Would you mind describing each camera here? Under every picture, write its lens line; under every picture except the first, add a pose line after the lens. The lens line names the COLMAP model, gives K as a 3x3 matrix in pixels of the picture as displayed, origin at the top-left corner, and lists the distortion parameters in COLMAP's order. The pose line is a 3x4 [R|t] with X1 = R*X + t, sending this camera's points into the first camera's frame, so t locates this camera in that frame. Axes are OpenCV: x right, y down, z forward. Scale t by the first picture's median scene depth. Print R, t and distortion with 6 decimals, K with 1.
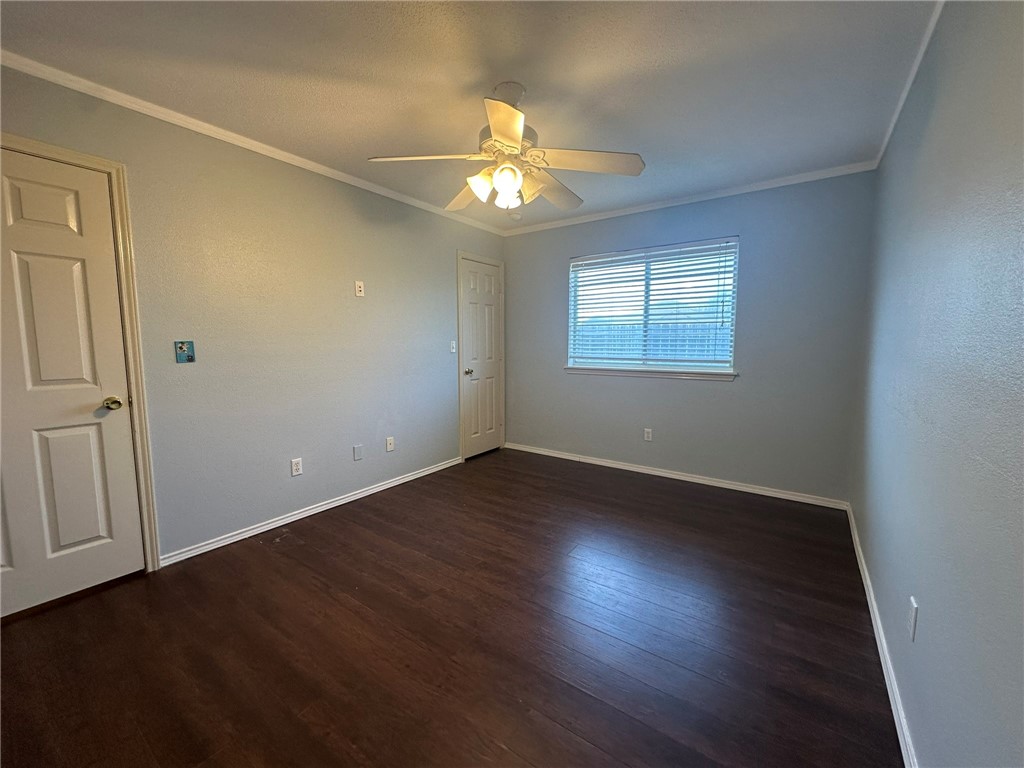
lens RADIAL K [[409.9, 0, 512.0], [0, 409.9, 384.0], [0, 0, 1]] dist [-0.002539, 0.000241]
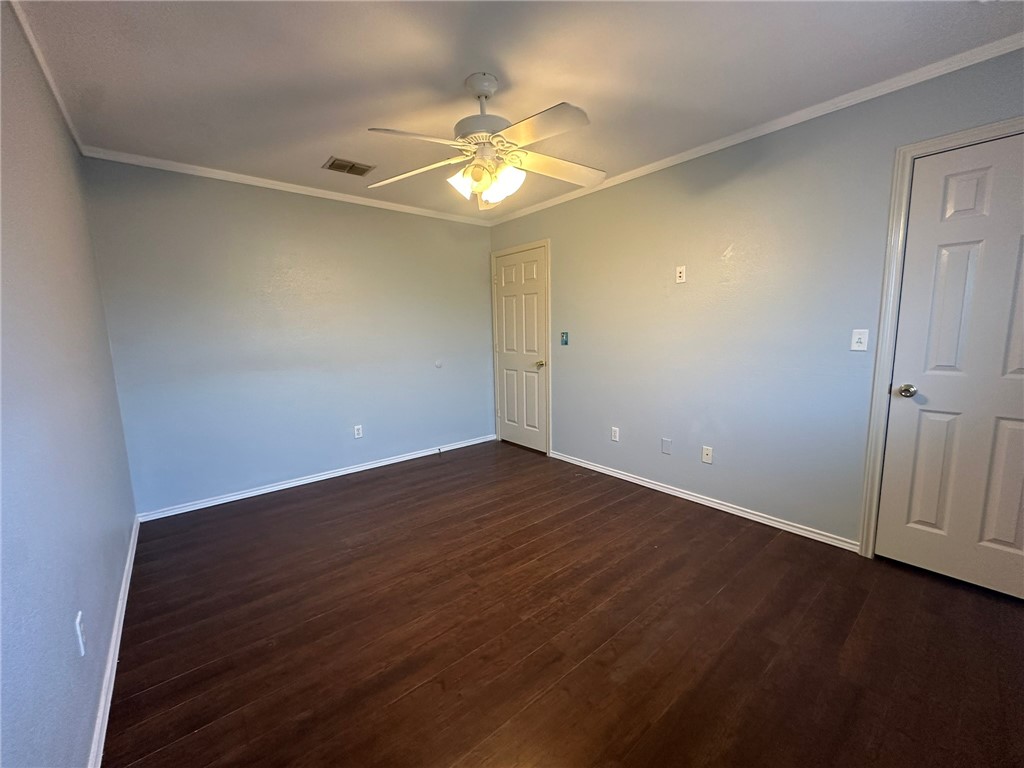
lens RADIAL K [[409.9, 0, 512.0], [0, 409.9, 384.0], [0, 0, 1]] dist [-0.002539, 0.000241]
pose [[-0.251122, 0.133888, -0.958651, 0.689564], [-0.080322, 0.984089, 0.158482, -0.112751], [0.964617, 0.116799, -0.236373, 0.942880]]
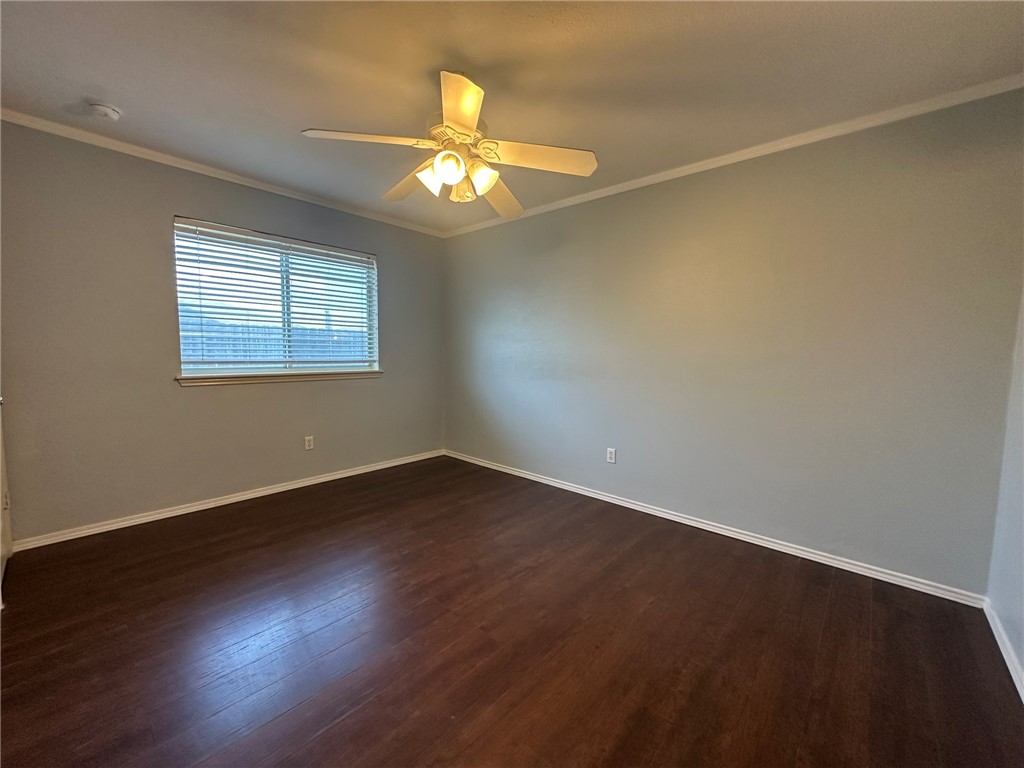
lens RADIAL K [[409.9, 0, 512.0], [0, 409.9, 384.0], [0, 0, 1]] dist [-0.002539, 0.000241]
pose [[0.106373, -0.080020, 0.991101, -0.683378], [0.085675, 0.993787, 0.071041, -0.045174], [-0.990628, 0.077356, 0.112568, 0.560347]]
